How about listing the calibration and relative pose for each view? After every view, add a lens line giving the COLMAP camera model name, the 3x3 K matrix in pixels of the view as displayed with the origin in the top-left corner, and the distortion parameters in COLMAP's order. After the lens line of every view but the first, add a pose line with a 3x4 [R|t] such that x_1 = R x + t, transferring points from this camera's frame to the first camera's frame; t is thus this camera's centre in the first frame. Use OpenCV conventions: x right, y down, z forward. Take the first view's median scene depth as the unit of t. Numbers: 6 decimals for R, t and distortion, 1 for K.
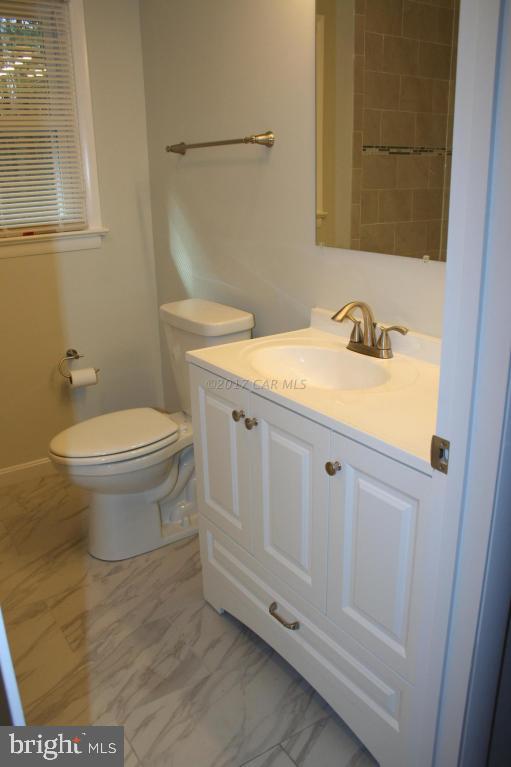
lens RADIAL K [[636.4, 0, 255.5], [0, 636.4, 383.5], [0, 0, 1]] dist [-0.153180, 0.126806]
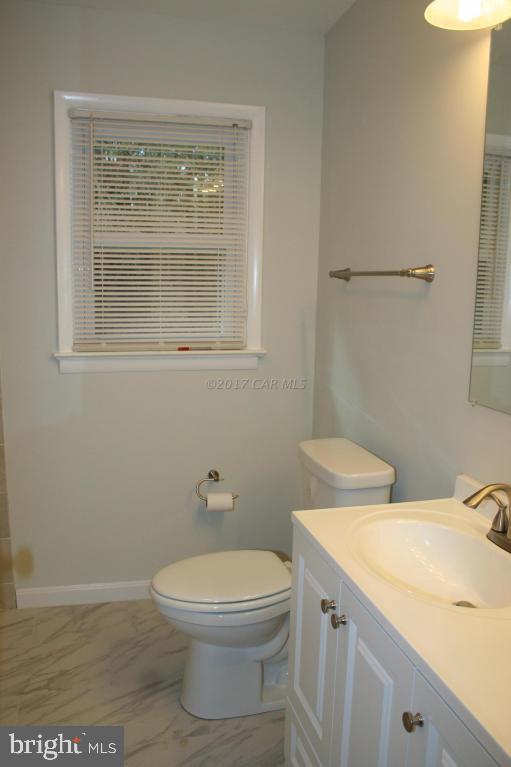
lens RADIAL K [[636.4, 0, 255.5], [0, 636.4, 383.5], [0, 0, 1]] dist [-0.153180, 0.126806]
pose [[0.942152, 0.096720, -0.320929, 0.080905], [-0.149080, 0.978464, -0.142769, -0.070341], [0.300209, 0.182354, 0.936281, 0.117196]]
